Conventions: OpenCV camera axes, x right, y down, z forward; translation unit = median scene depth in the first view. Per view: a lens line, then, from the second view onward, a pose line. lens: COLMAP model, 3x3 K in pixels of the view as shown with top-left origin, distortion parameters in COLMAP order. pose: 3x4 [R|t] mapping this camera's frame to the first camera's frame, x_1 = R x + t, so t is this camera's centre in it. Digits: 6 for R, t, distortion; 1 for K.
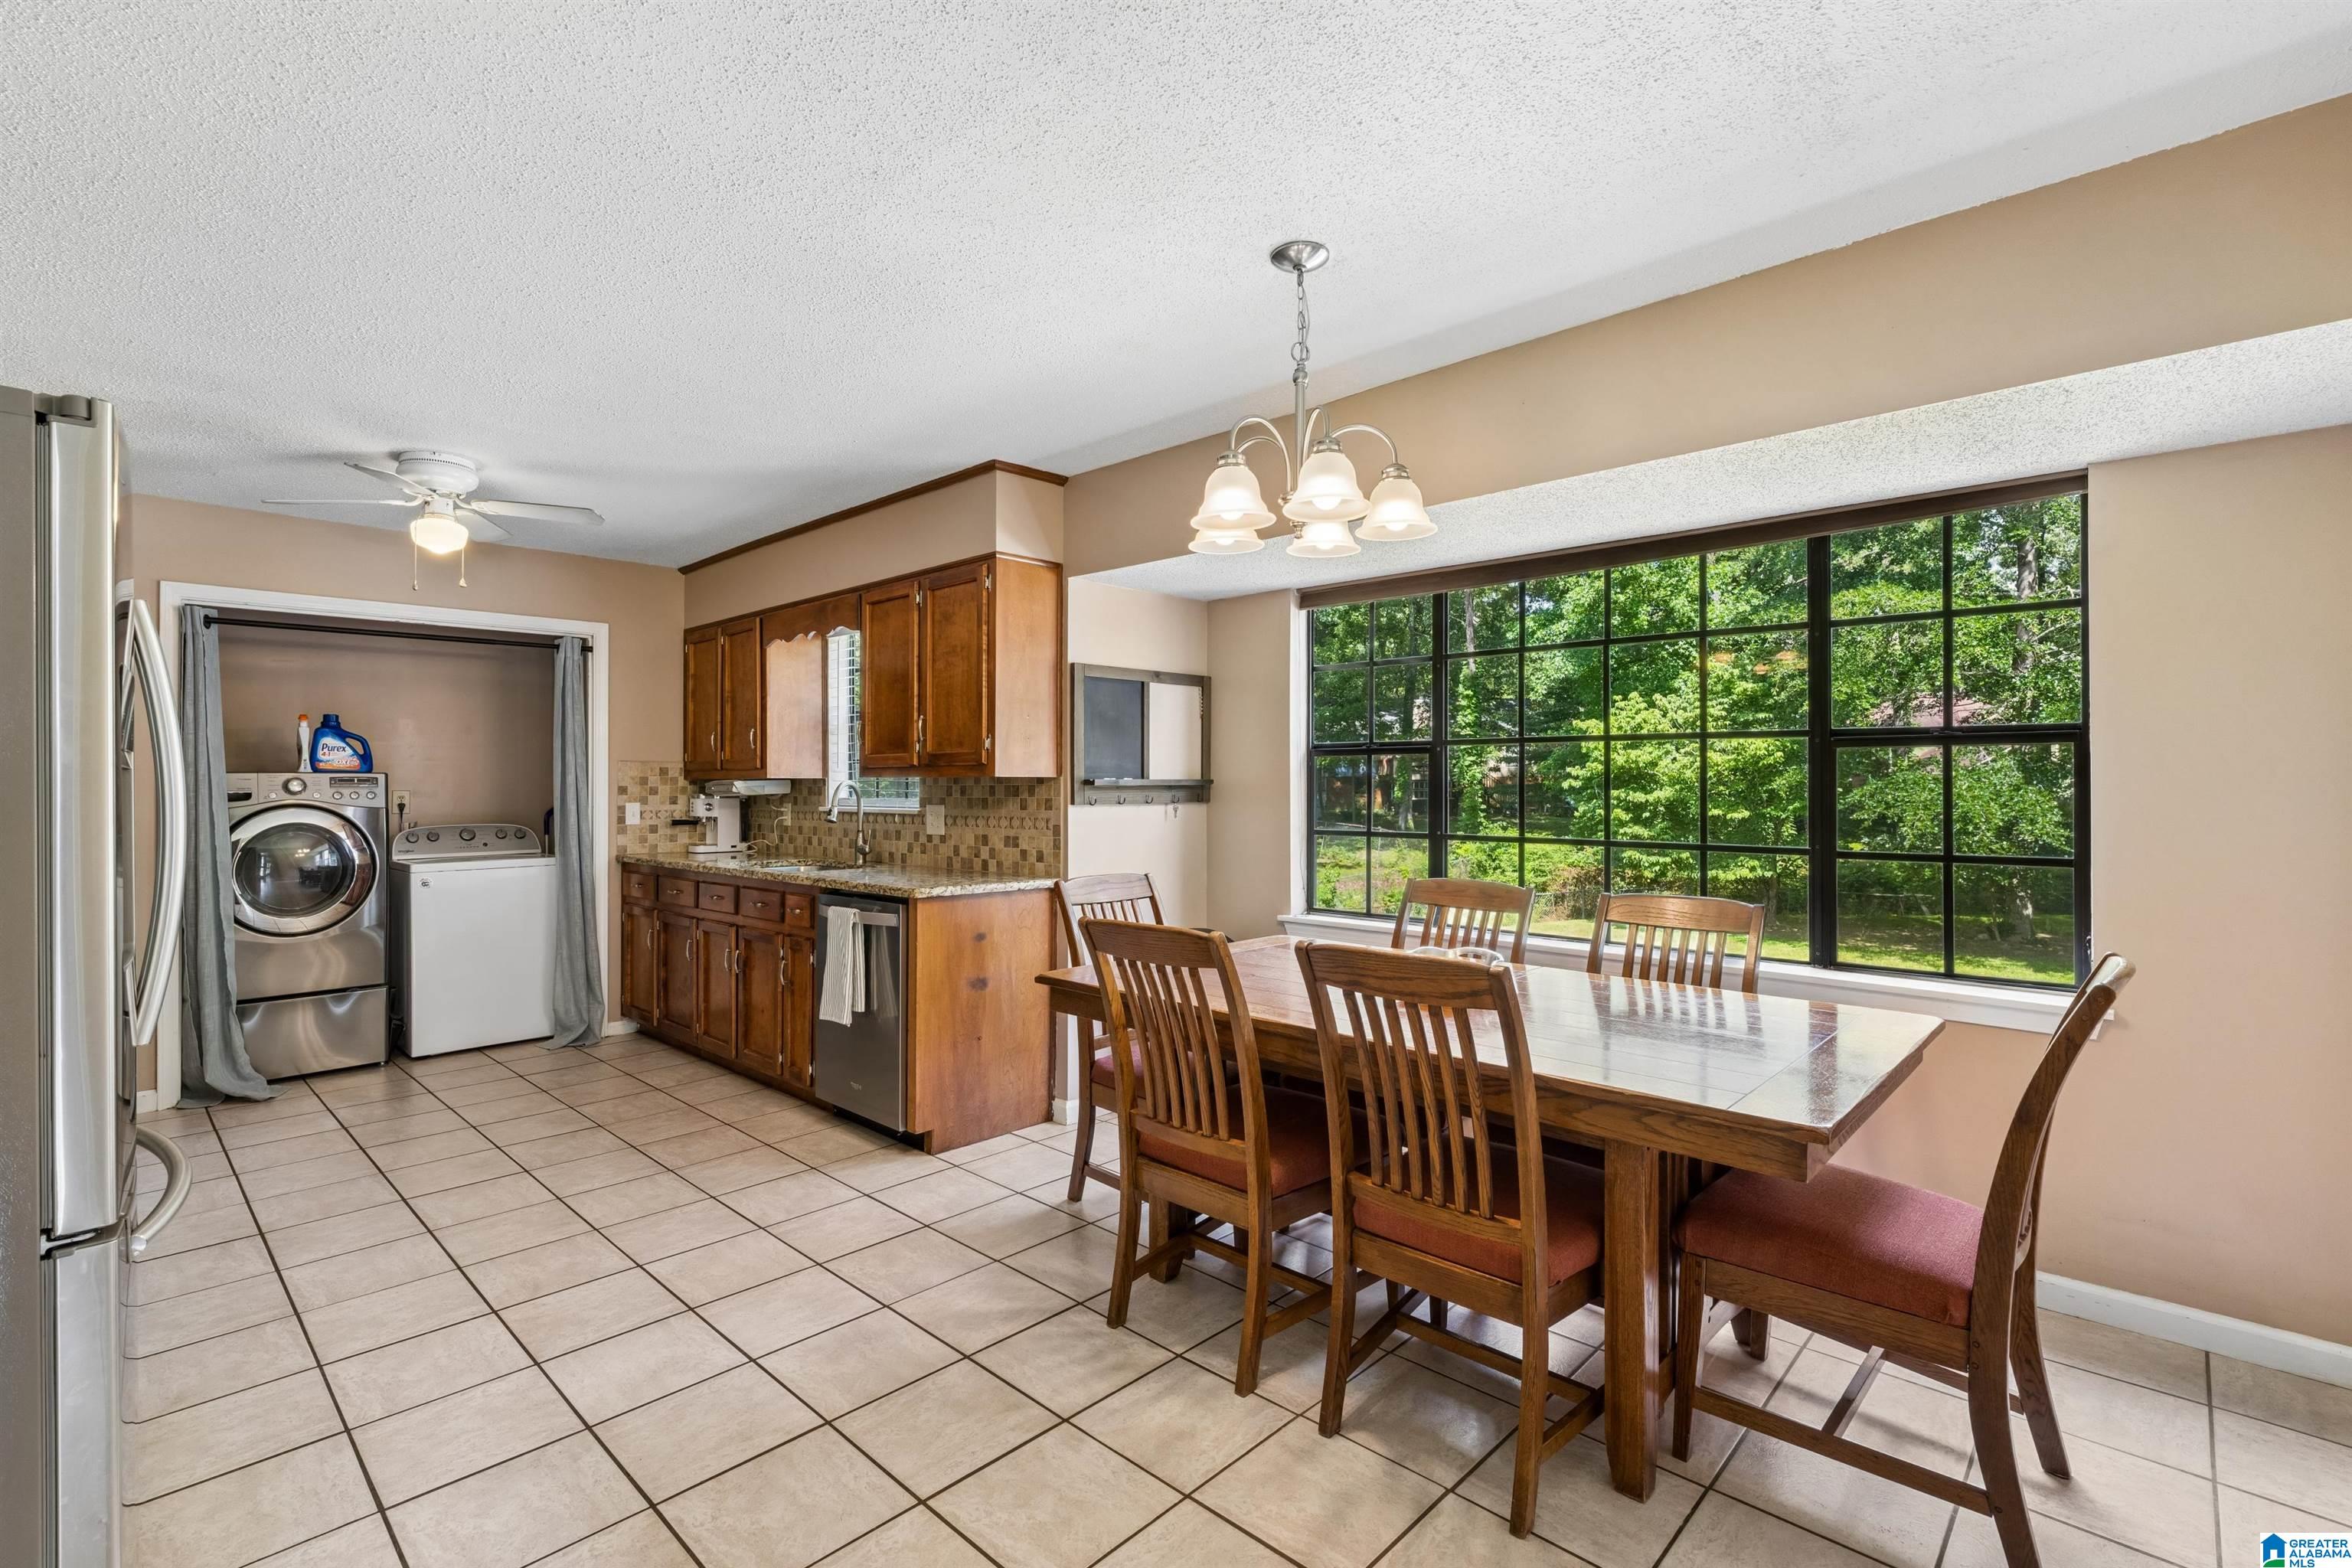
lens RADIAL K [[1059.0, 0, 1176.0], [0, 1059.0, 774.1], [0, 0, 1]] dist [-0.005986, 0.001953]
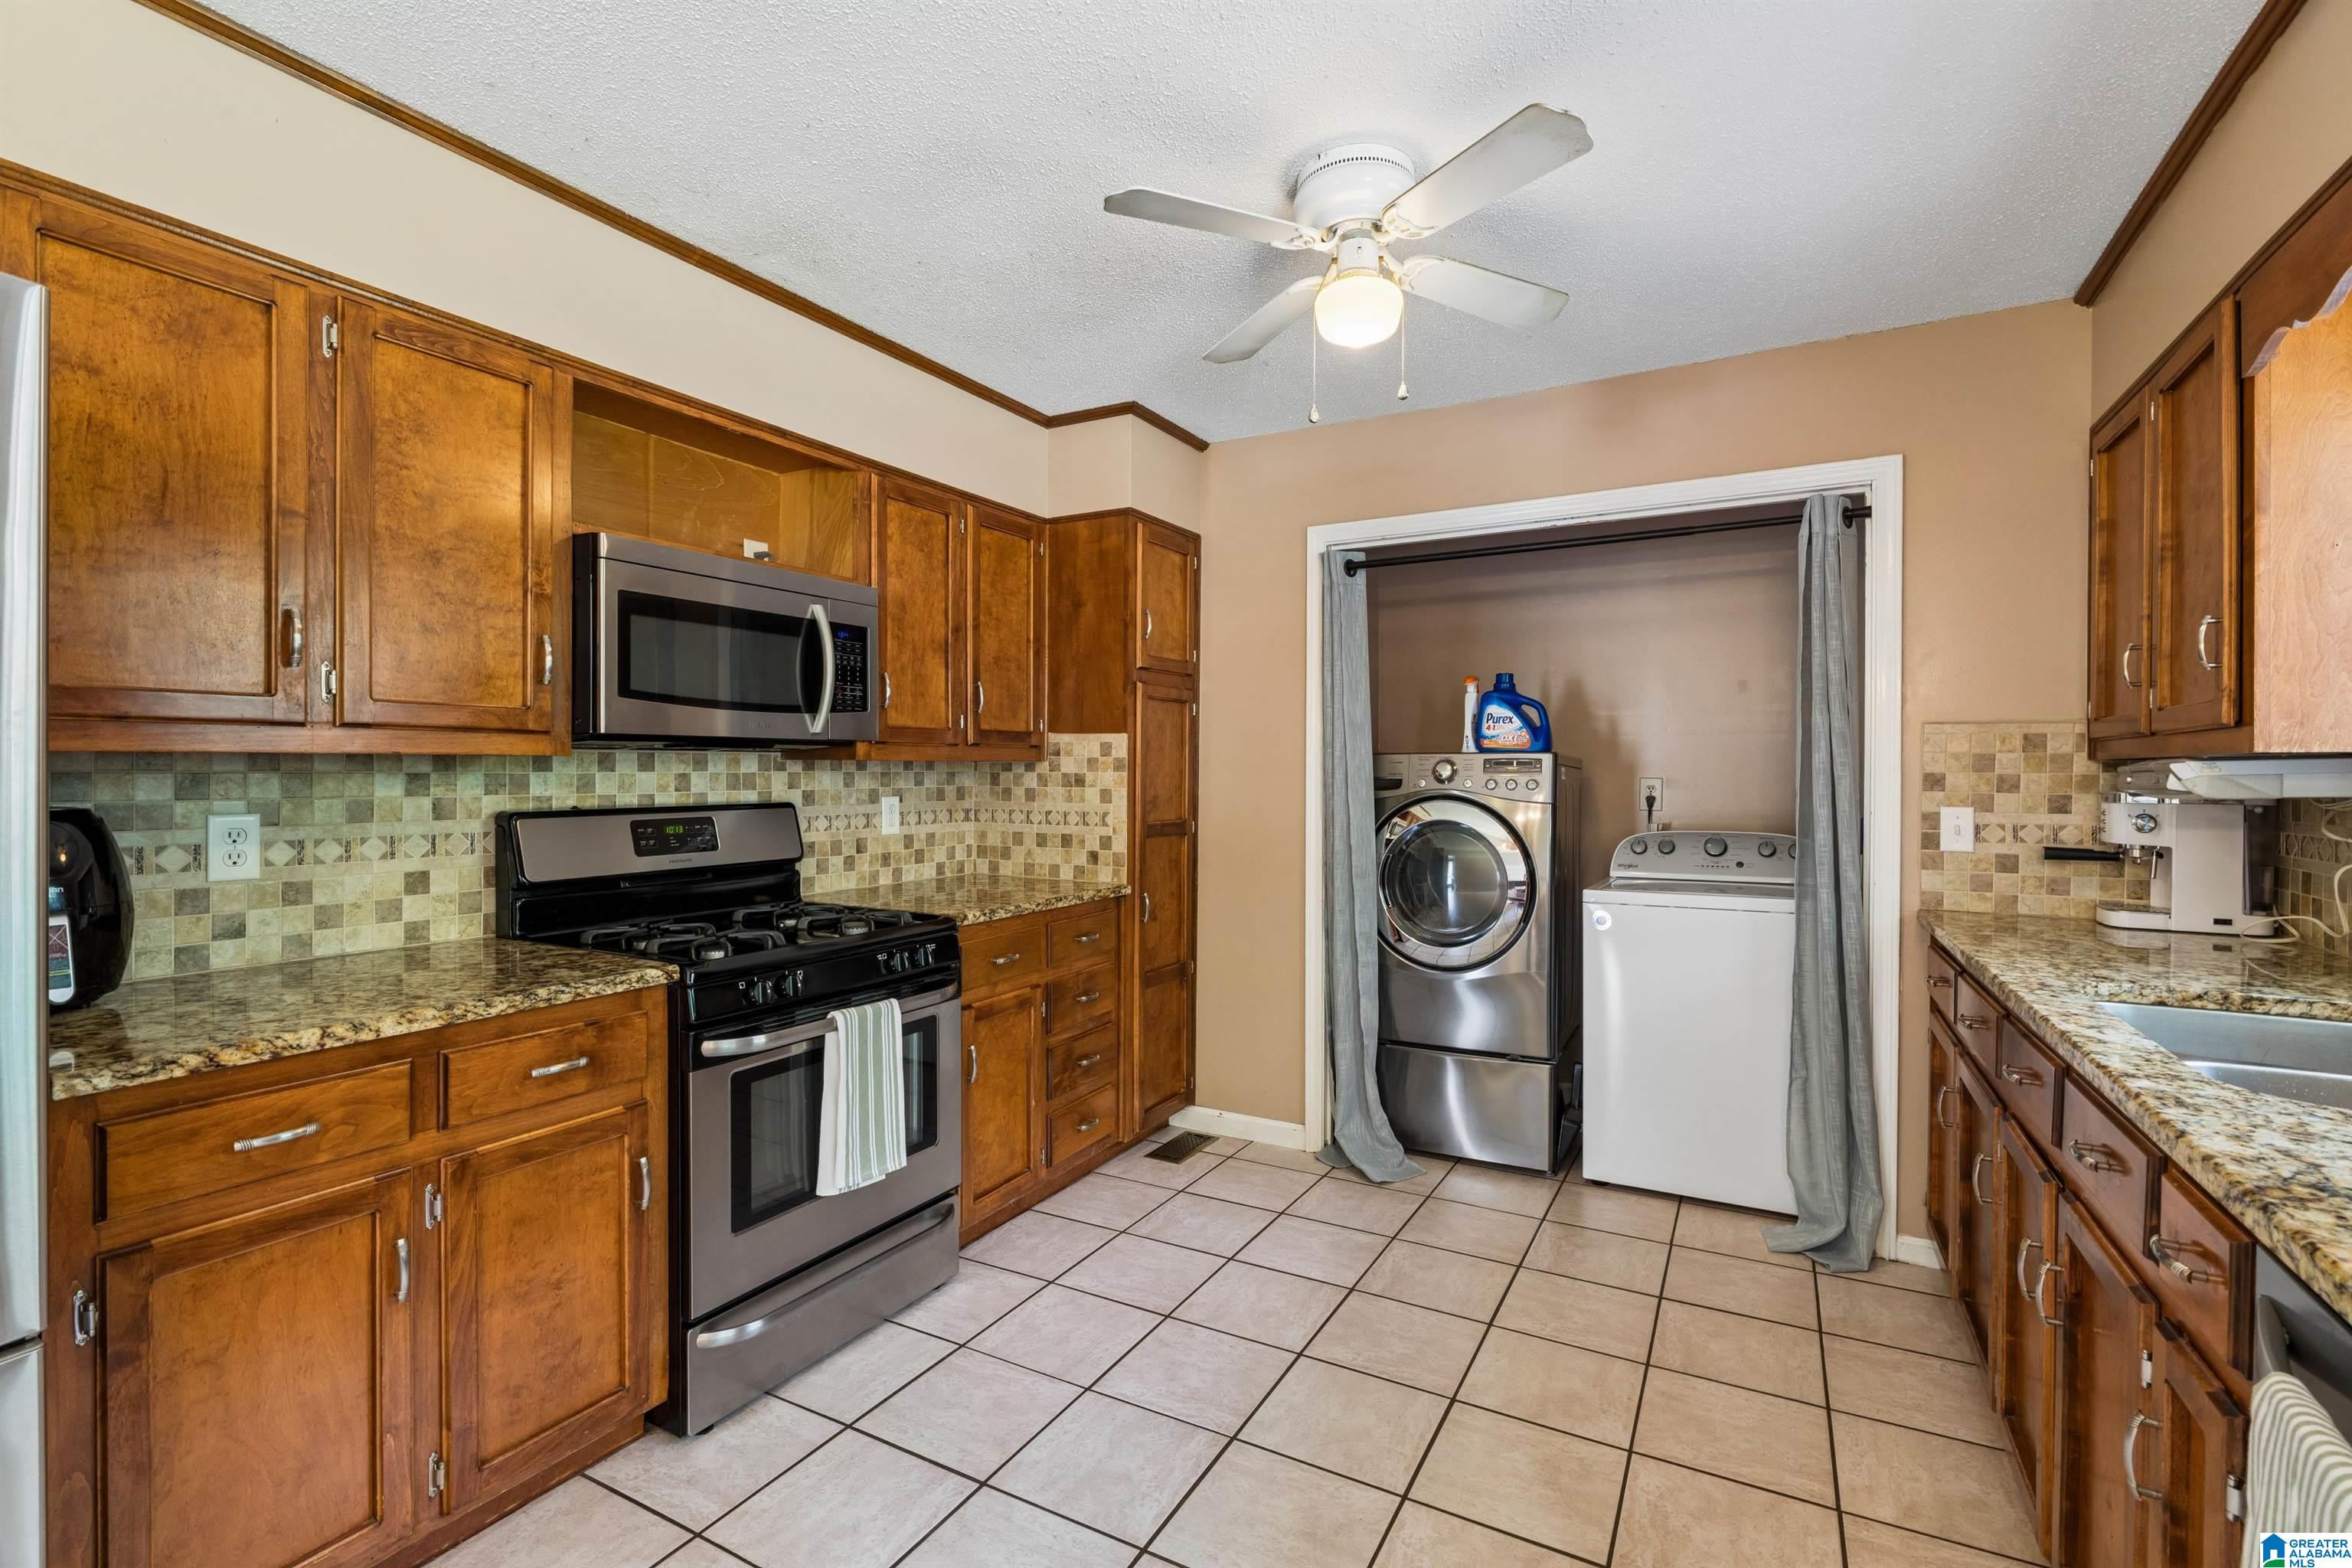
lens RADIAL K [[1059.0, 0, 1177.8], [0, 1059.0, 778.7], [0, 0, 1]] dist [-0.005986, 0.001953]
pose [[0.248361, 0.010071, -0.968615, -0.157979], [0.007973, 0.999891, 0.012441, 0.006078], [0.968635, -0.010812, 0.248254, 0.648952]]
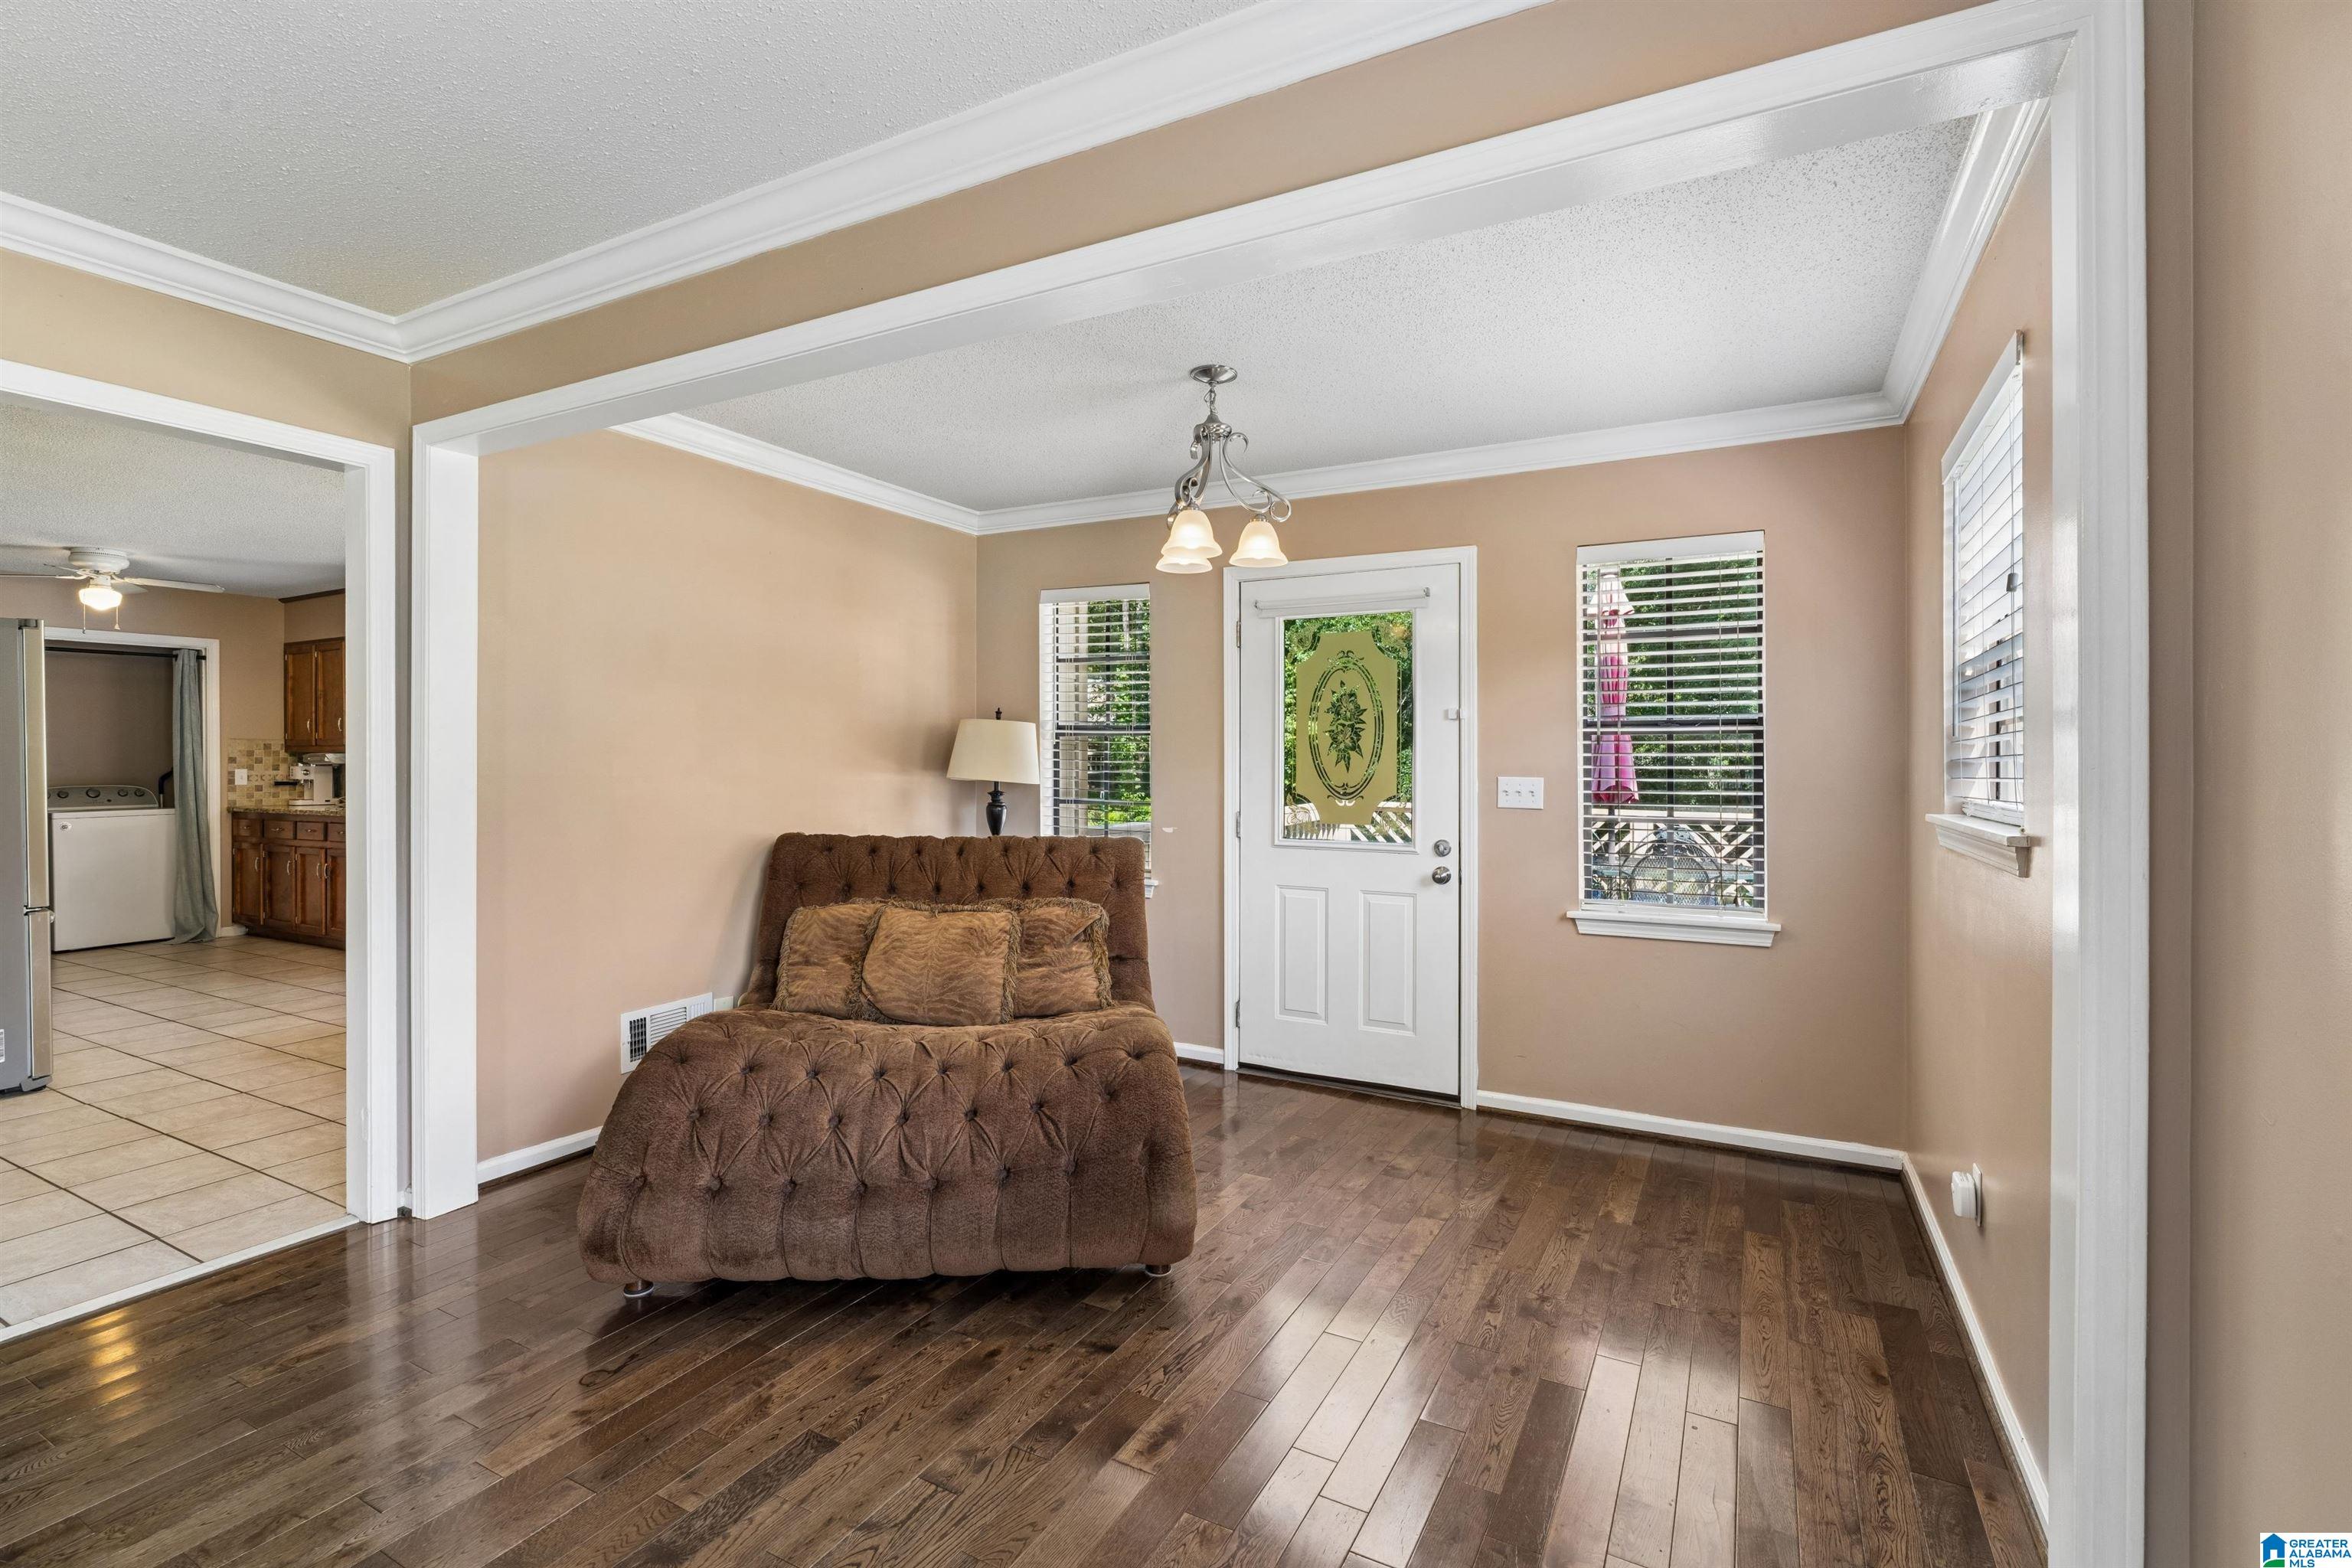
lens RADIAL K [[1059.0, 0, 1176.5], [0, 1059.0, 763.2], [0, 0, 1]] dist [-0.005986, 0.001953]
pose [[0.965453, 0.001236, 0.260574, 0.377786], [-0.005011, 0.999892, 0.013824, -0.006906], [-0.260529, -0.014653, 0.965355, -0.798841]]
